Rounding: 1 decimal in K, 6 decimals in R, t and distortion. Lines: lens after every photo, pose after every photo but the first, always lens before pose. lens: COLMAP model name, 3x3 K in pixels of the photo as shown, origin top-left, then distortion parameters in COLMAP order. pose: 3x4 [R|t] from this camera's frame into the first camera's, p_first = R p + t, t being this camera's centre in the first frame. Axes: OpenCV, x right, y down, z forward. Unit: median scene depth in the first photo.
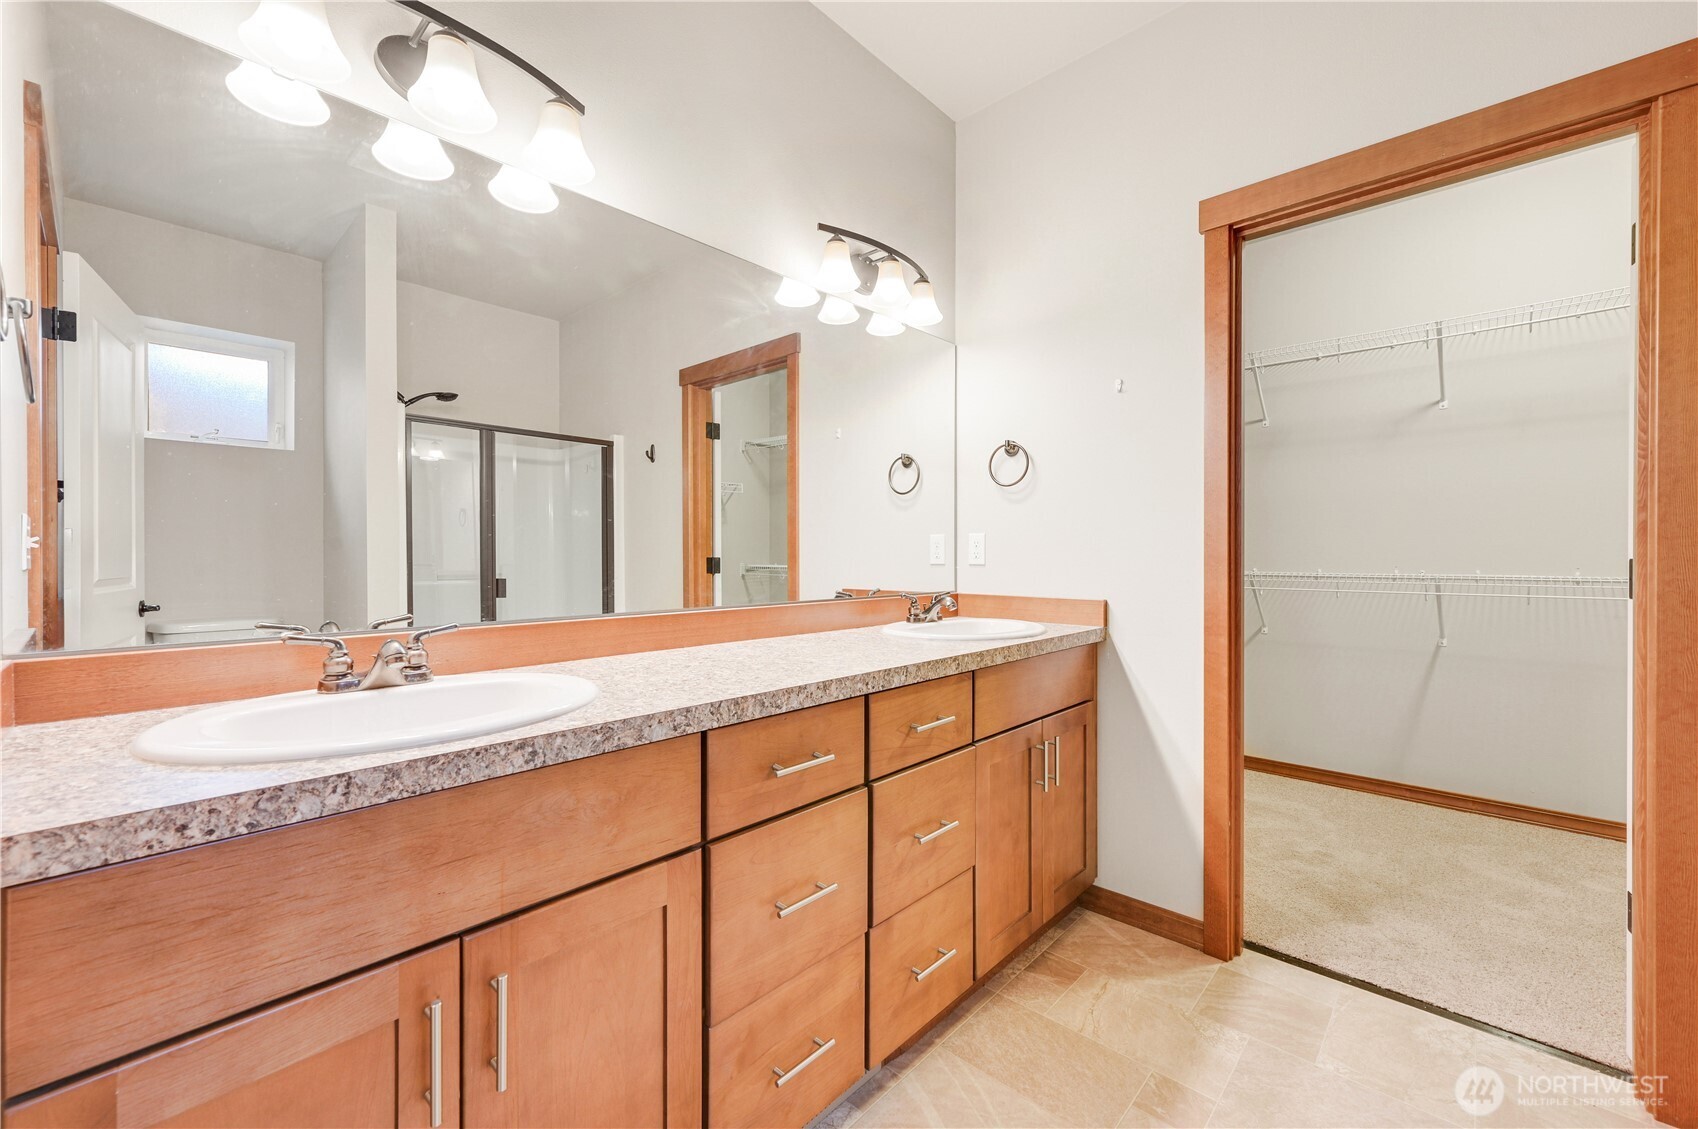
lens RADIAL K [[675.9, 0, 866.2], [0, 675.9, 556.7], [0, 0, 1]] dist [-0.000644, -0.000033]
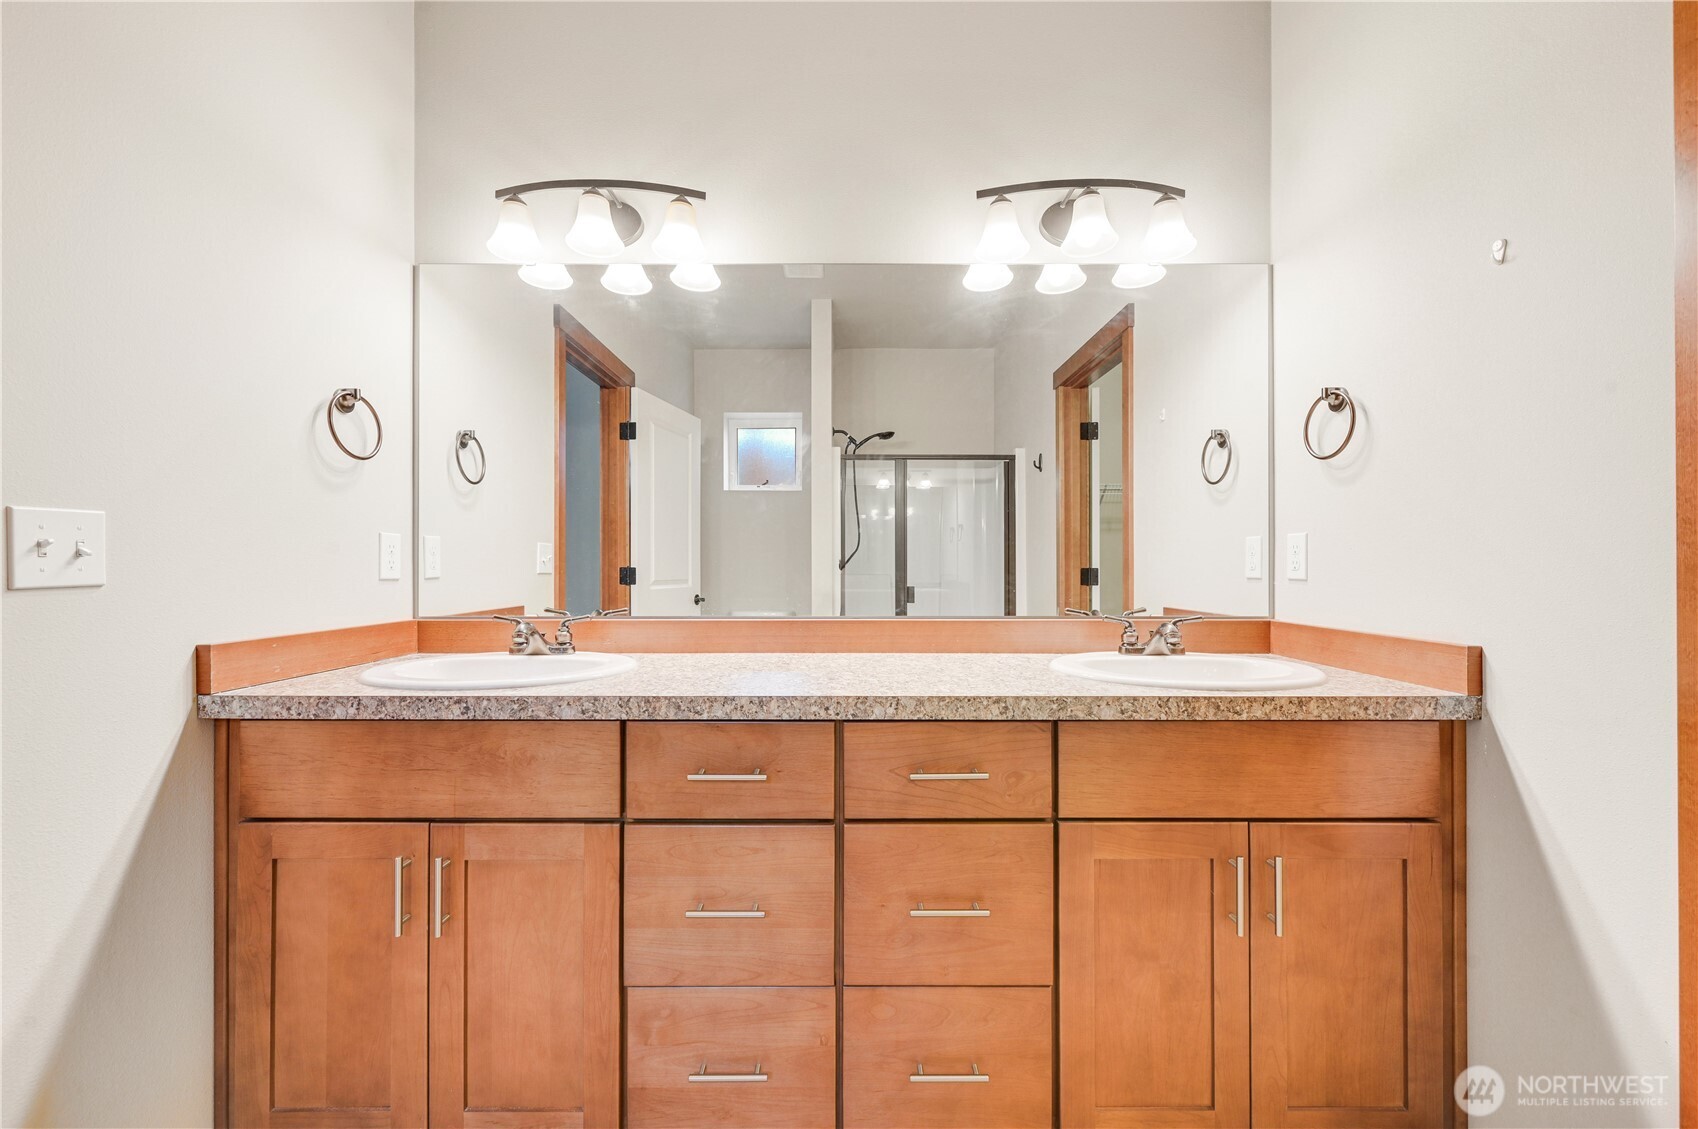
lens RADIAL K [[672.8, 0, 854.5], [0, 672.8, 562.4], [0, 0, 1]] dist [-0.002153, -0.000044]
pose [[0.673571, -0.004340, -0.739110, 0.621268], [-0.001063, 0.999976, -0.006841, -0.000491], [0.739122, 0.005394, 0.673550, 0.380653]]
